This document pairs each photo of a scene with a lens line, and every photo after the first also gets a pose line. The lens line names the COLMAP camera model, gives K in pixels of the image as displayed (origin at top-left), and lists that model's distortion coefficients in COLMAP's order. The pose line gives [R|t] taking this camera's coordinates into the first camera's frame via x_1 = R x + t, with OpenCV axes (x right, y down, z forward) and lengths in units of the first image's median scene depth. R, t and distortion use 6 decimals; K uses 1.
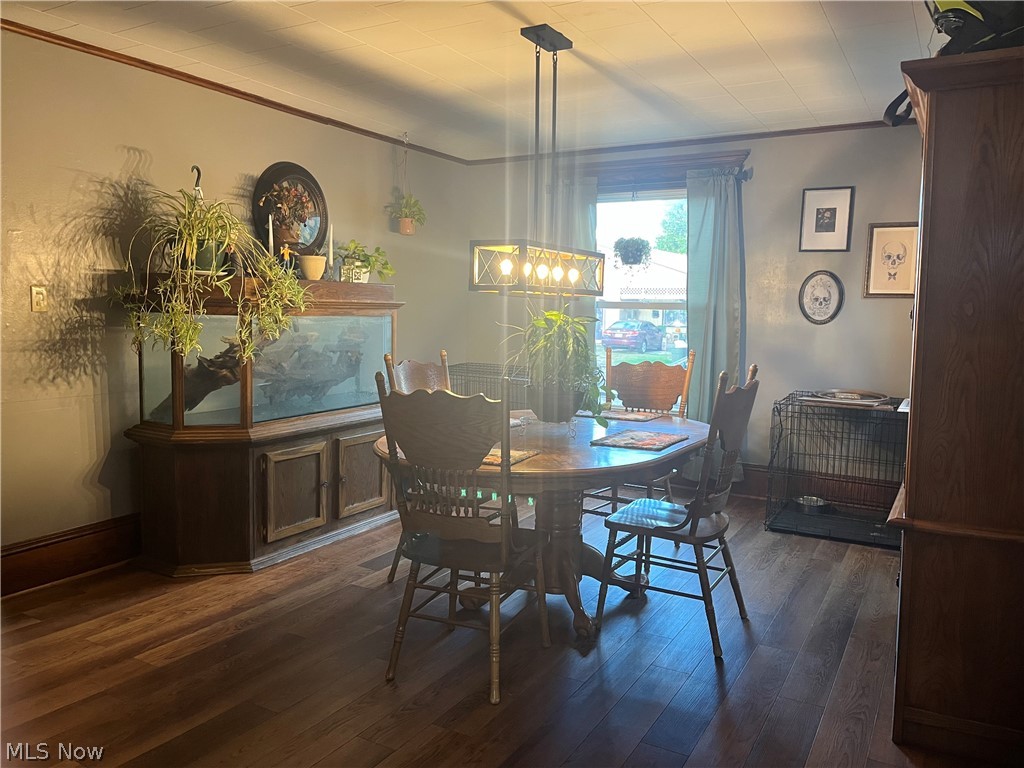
lens RADIAL K [[781.6, 0, 508.0], [0, 781.6, 388.6], [0, 0, 1]] dist [0.028358, -0.009812]
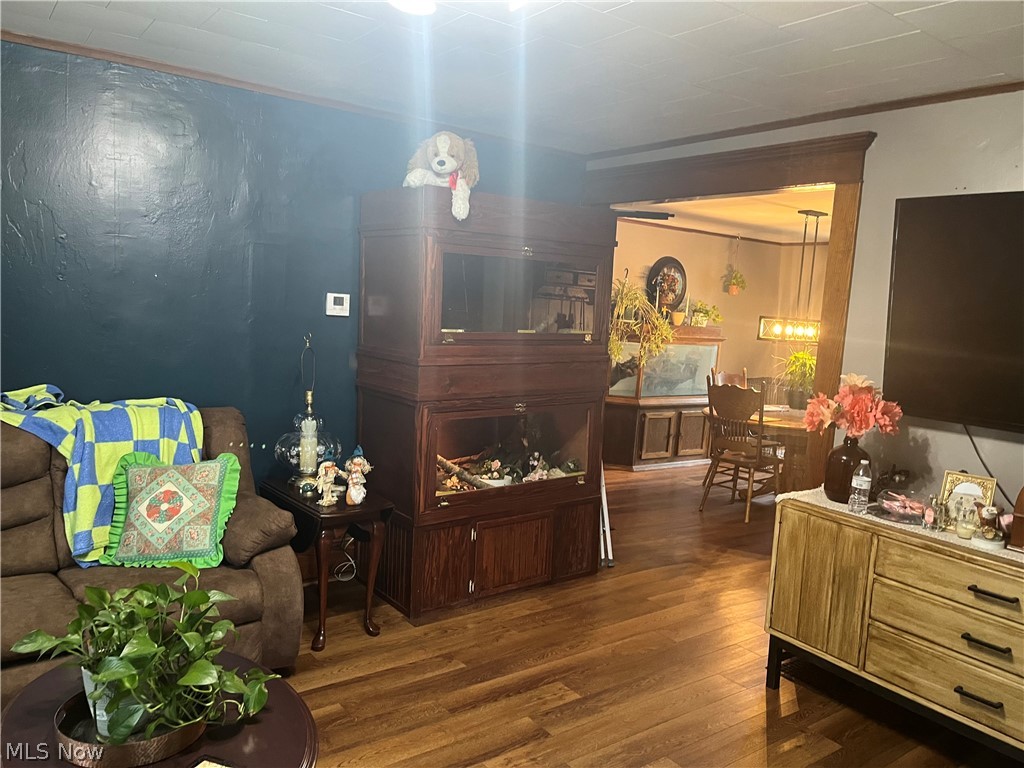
lens RADIAL K [[781.6, 0, 506.9], [0, 781.6, 395.1], [0, 0, 1]] dist [0.028358, -0.009812]
pose [[0.913318, 0.092724, -0.396550, 0.141157], [-0.094454, 0.995413, 0.015210, 0.038826], [0.396141, 0.023564, 0.917887, -0.898622]]
